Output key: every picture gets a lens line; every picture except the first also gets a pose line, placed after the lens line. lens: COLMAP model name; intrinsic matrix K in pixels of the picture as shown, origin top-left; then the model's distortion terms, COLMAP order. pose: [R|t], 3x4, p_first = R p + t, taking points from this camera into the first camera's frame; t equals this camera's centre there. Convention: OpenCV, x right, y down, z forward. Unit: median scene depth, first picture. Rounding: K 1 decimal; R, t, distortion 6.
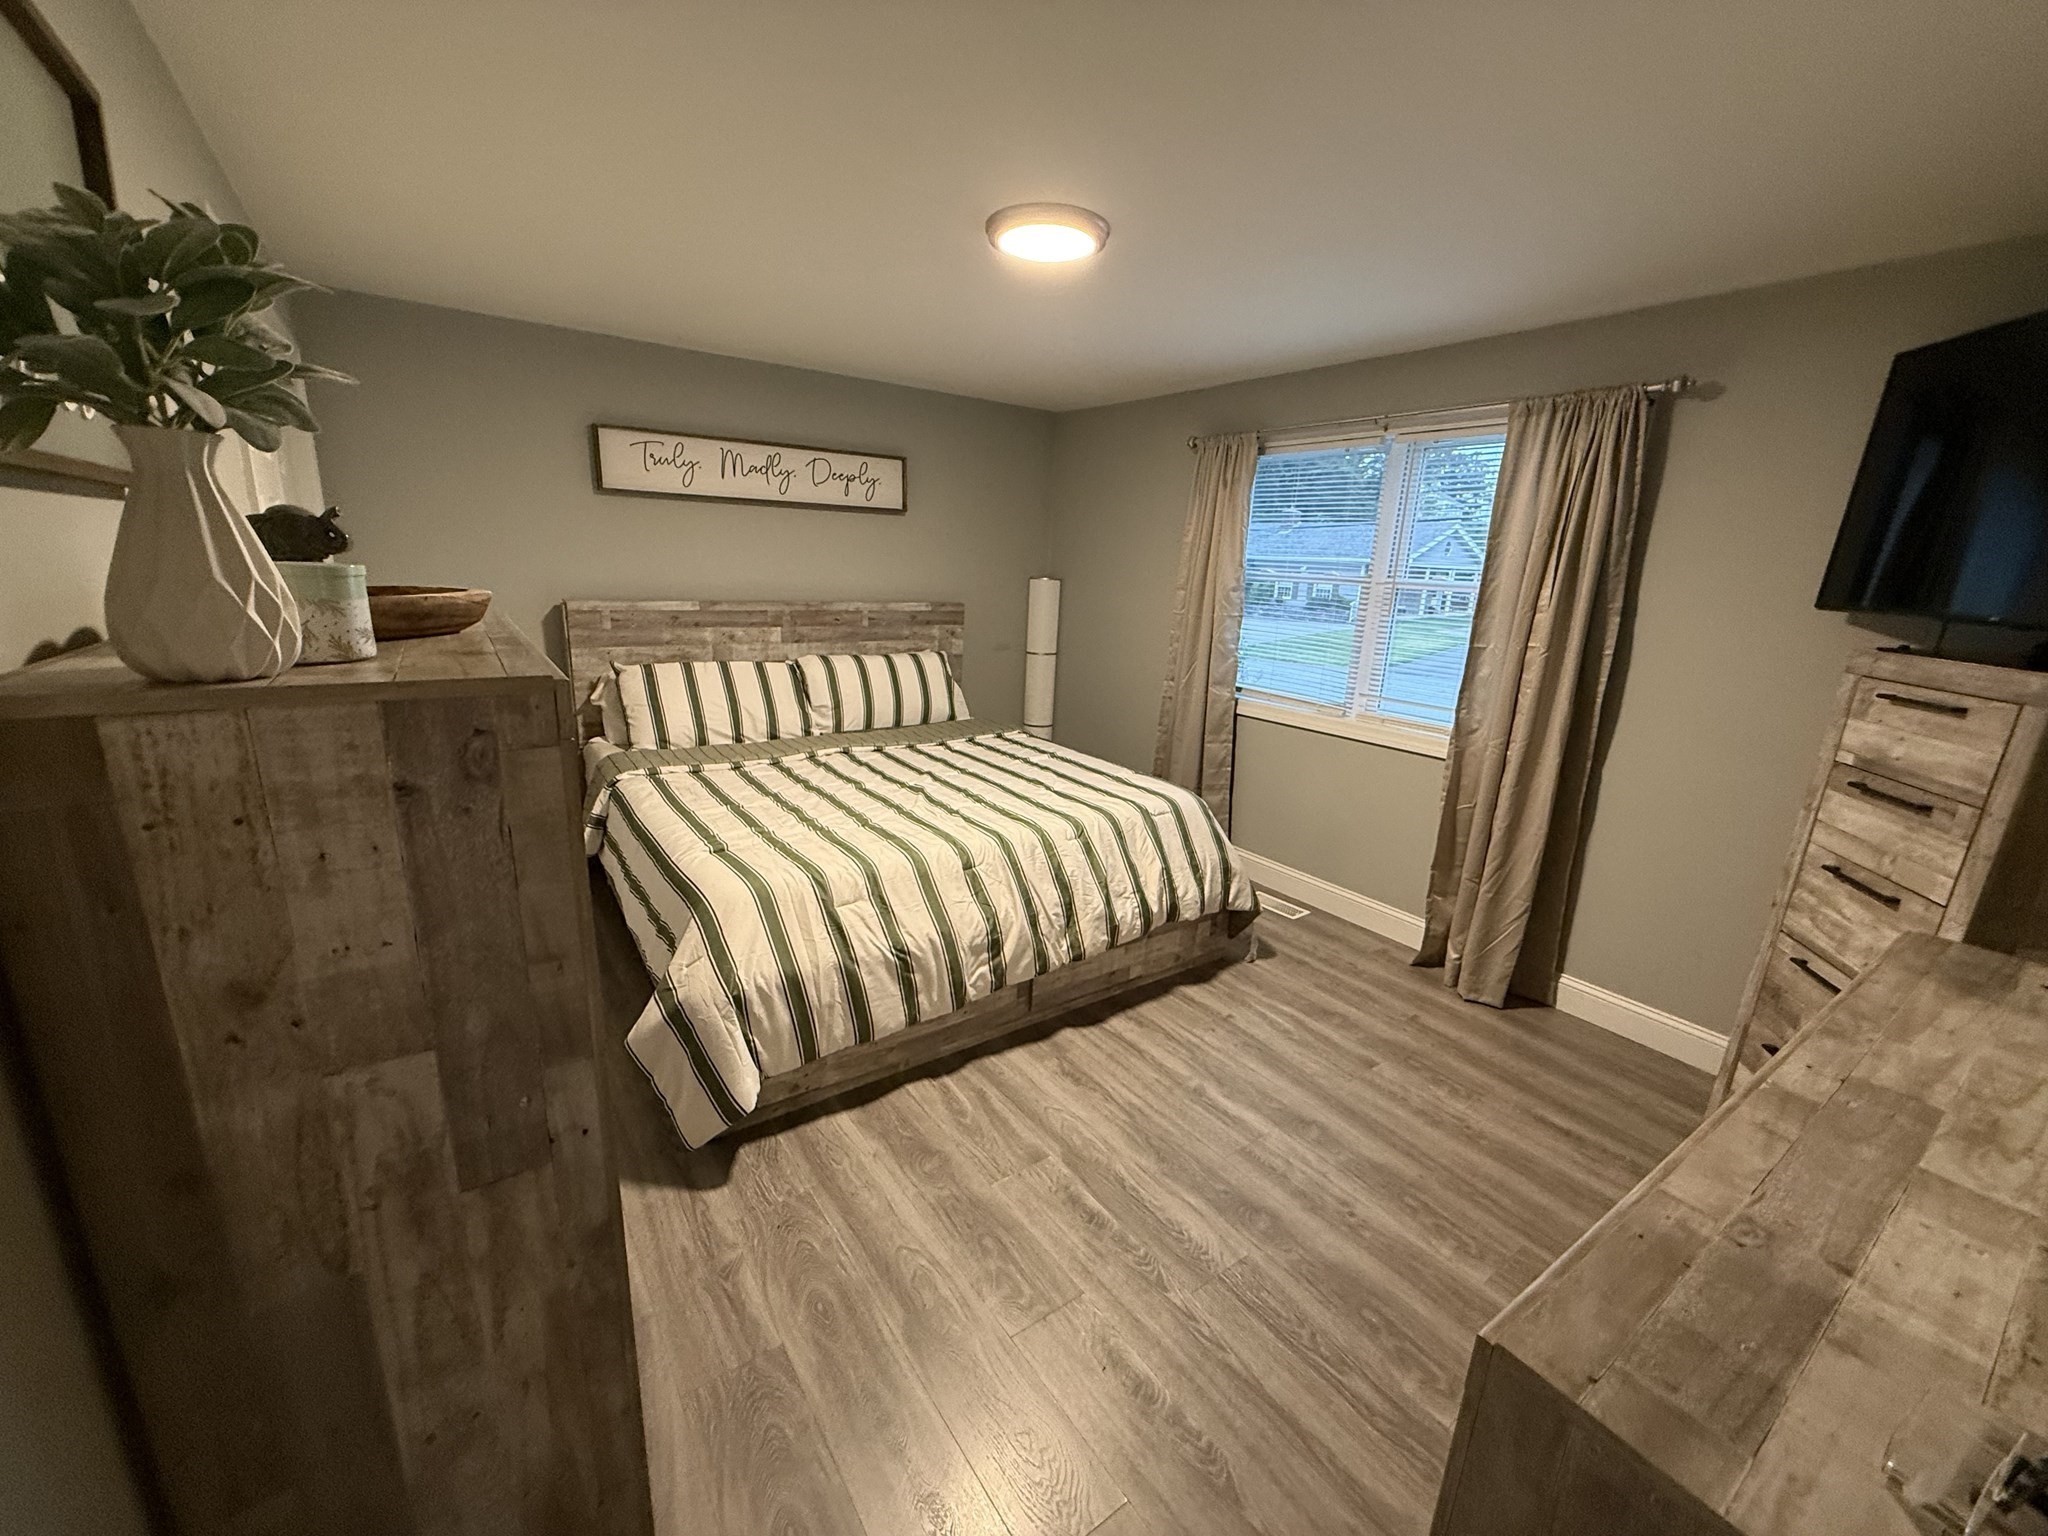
lens RADIAL K [[815.0, 0, 1019.2], [0, 815.0, 777.5], [0, 0, 1]] dist [-0.001602, -0.000096]
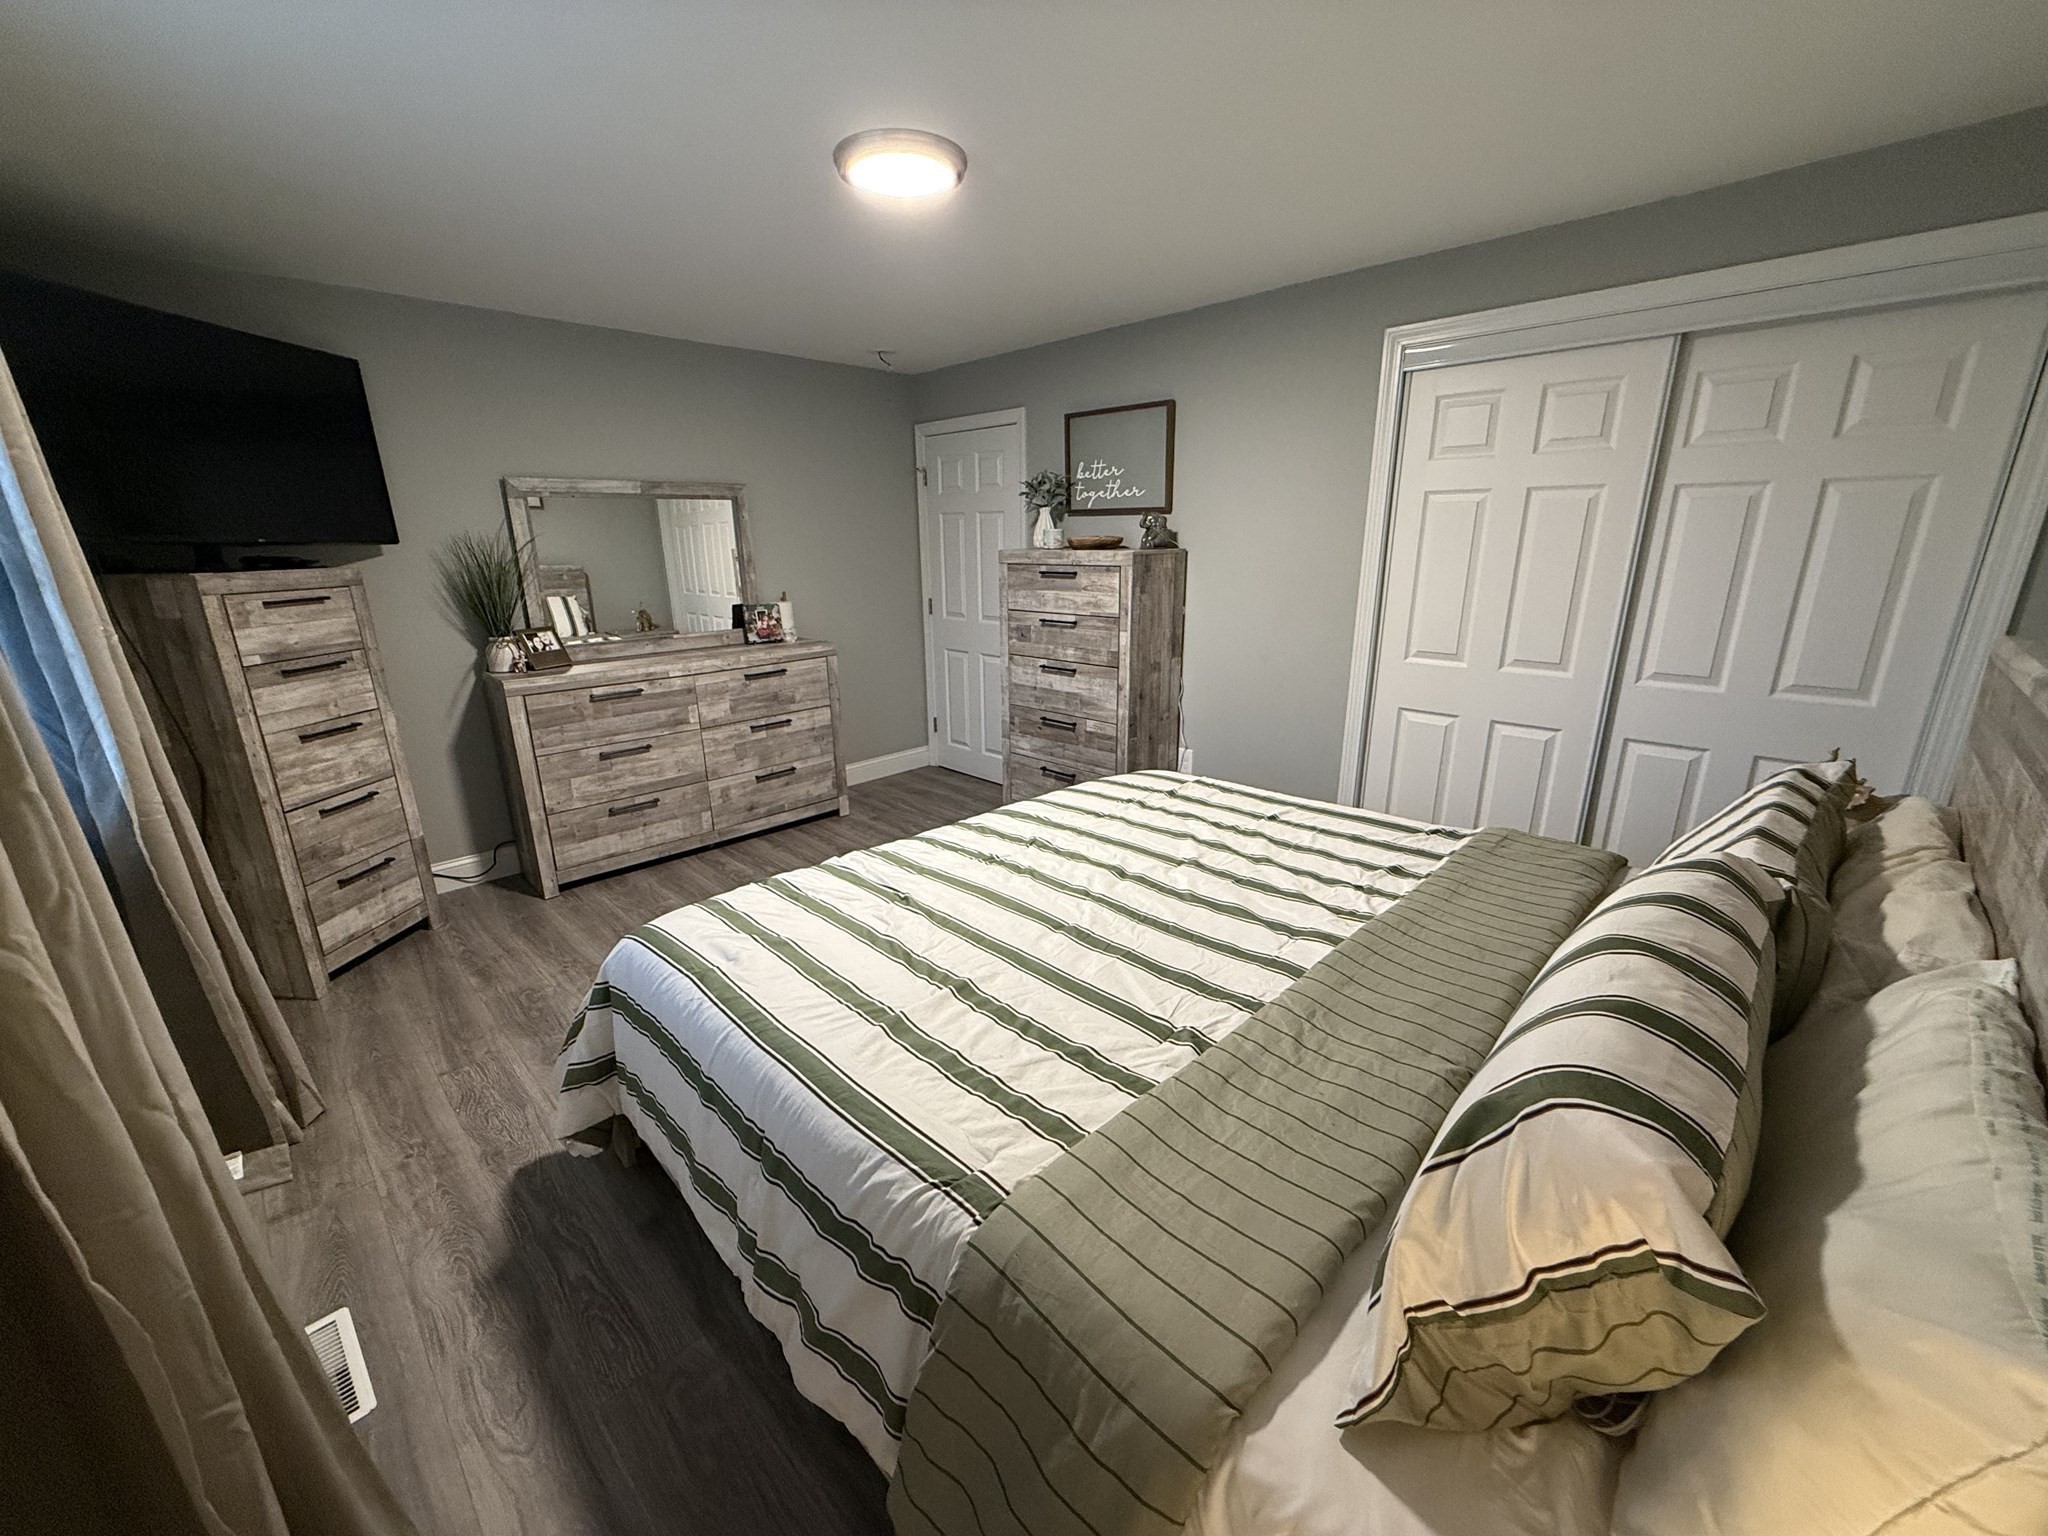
lens RADIAL K [[815.0, 0, 1026.5], [0, 815.0, 777.6], [0, 0, 1]] dist [-0.001602, -0.000096]
pose [[-0.982598, 0.026214, -0.183883, 0.094603], [-0.073112, 0.855487, 0.512637, -0.627469], [0.170748, 0.517161, -0.838683, 2.467552]]
